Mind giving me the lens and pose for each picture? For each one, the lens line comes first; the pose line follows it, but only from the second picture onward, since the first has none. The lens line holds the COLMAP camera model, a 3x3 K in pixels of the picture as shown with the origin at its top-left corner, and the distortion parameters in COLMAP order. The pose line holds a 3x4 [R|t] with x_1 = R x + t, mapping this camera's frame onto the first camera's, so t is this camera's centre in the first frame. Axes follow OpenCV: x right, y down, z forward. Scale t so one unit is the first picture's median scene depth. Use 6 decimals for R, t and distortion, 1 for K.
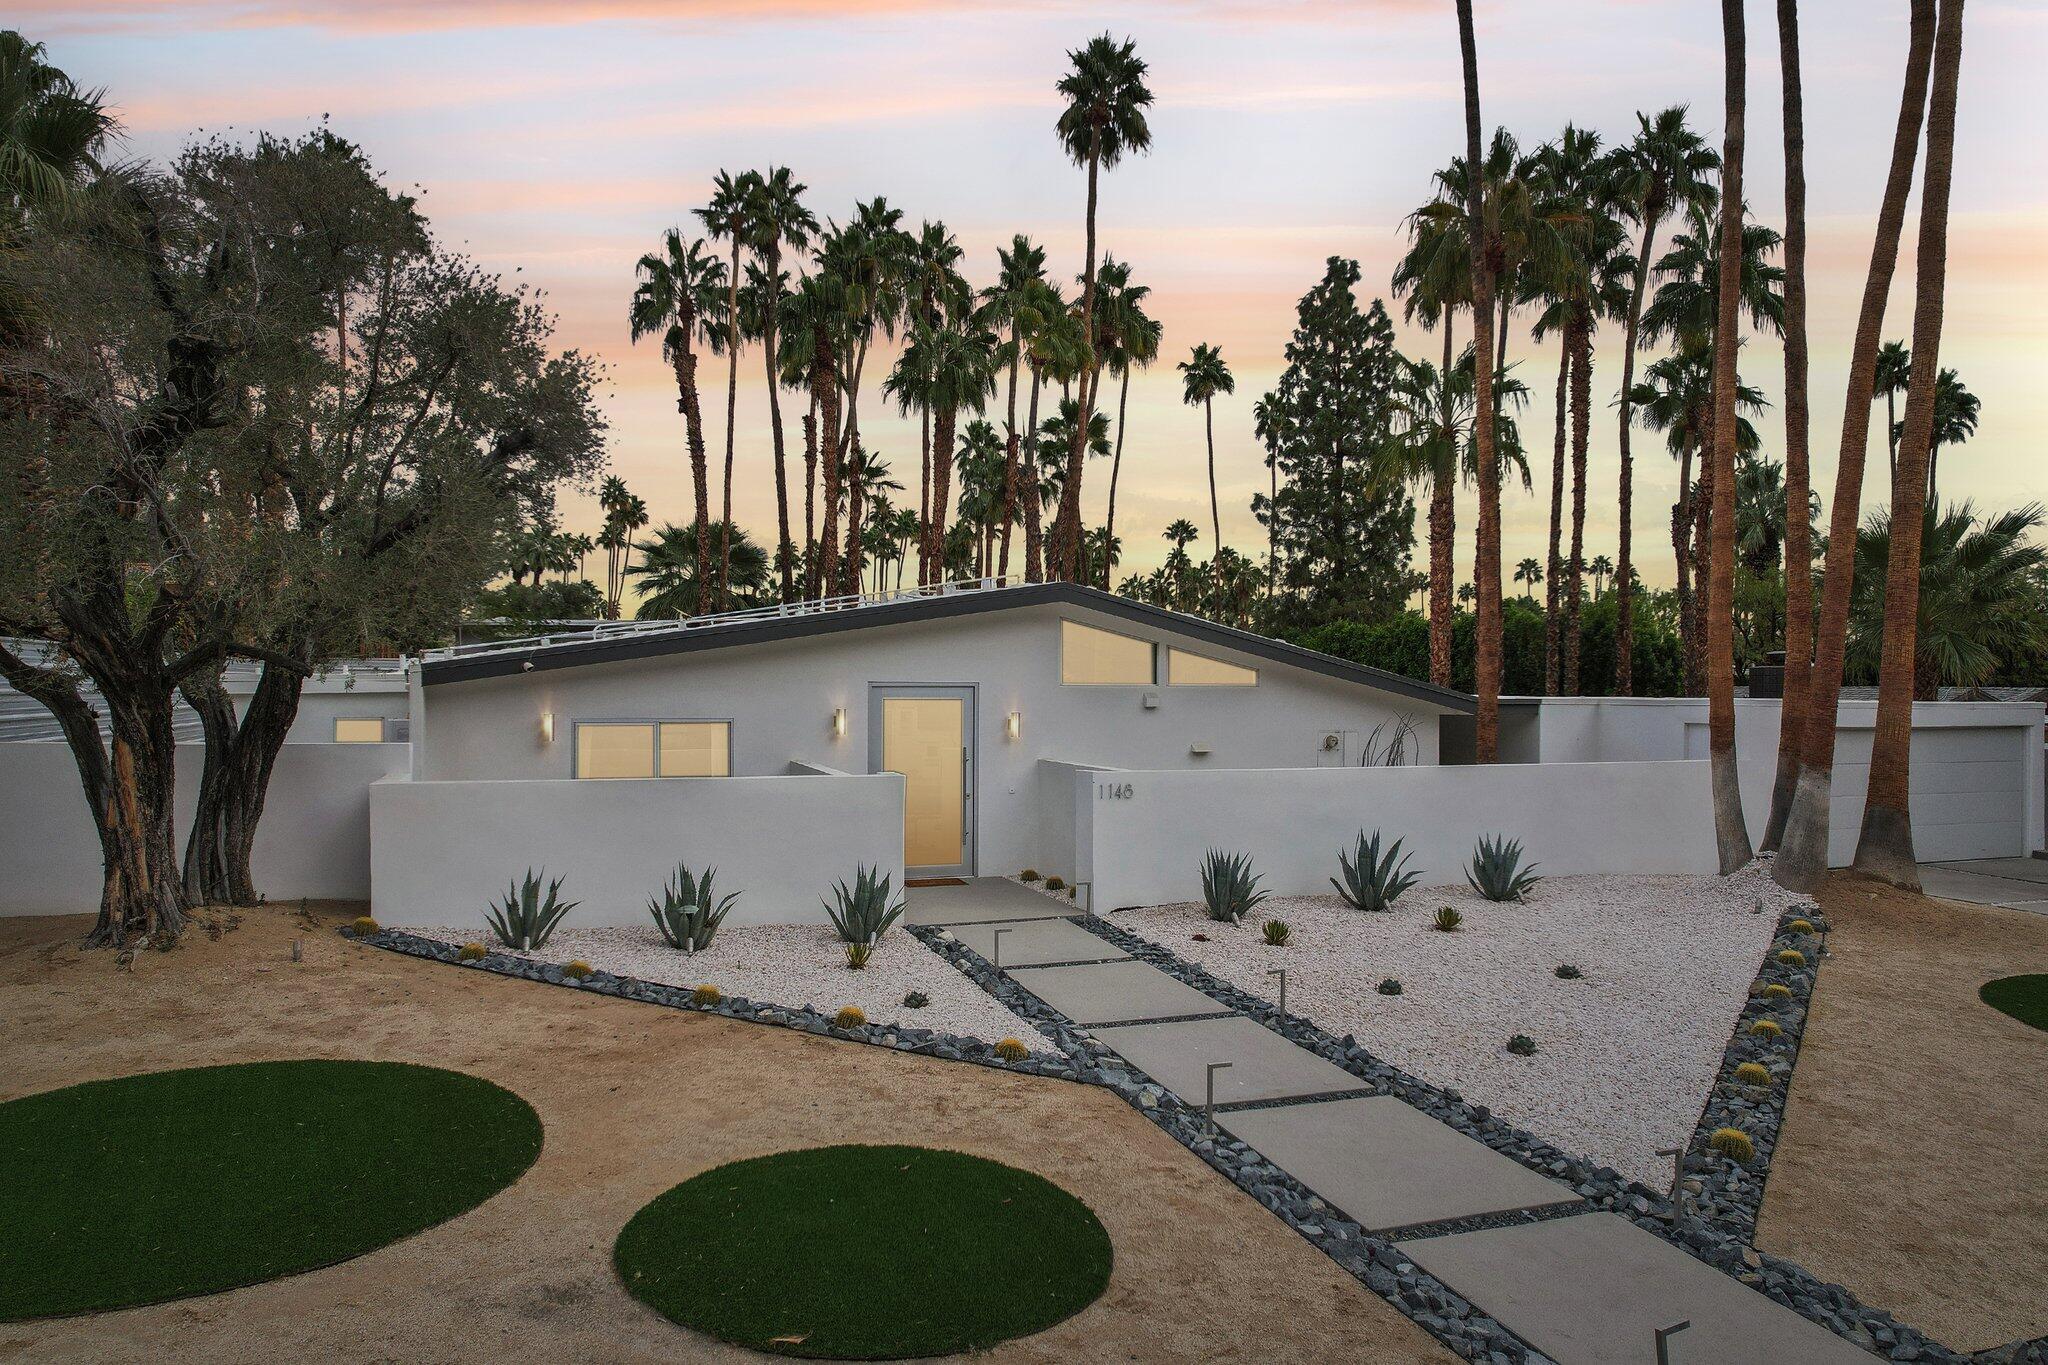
lens RADIAL K [[1290.3, 0, 1024.0], [0, 1290.3, 682.5], [0, 0, 1]] dist [-0.021524, 0.001840]
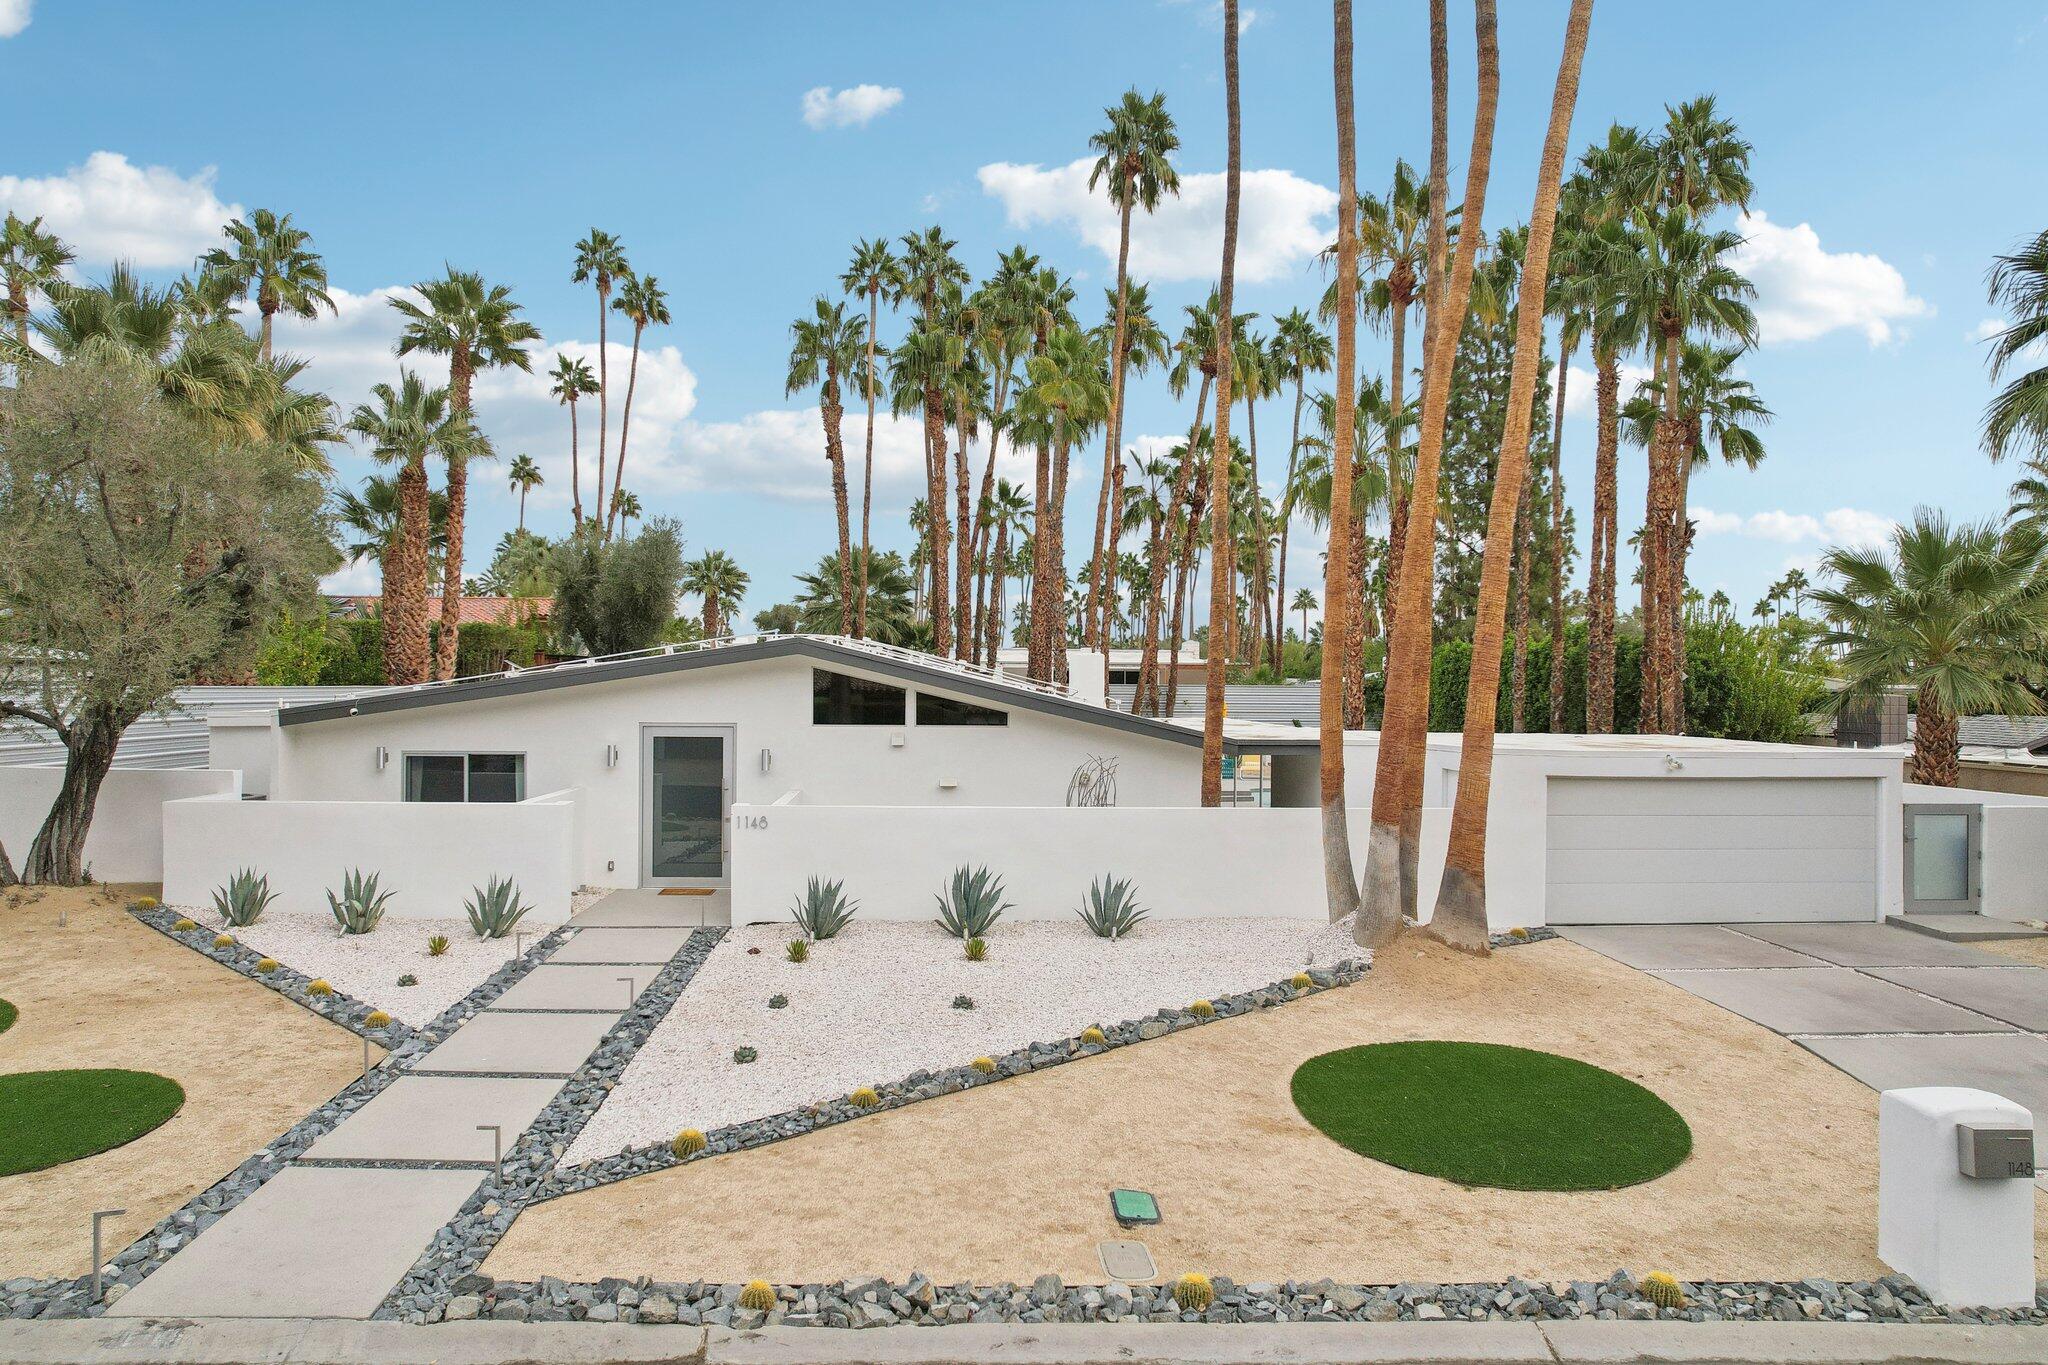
lens RADIAL K [[1283.7, 0, 1024.1], [0, 1283.7, 661.6], [0, 0, 1]] dist [-0.015666, -0.000362]
pose [[0.960102, -0.003260, -0.279631, 0.260429], [-0.002205, 0.999813, -0.019227, -0.016144], [0.279641, 0.019076, 0.959915, -0.020456]]
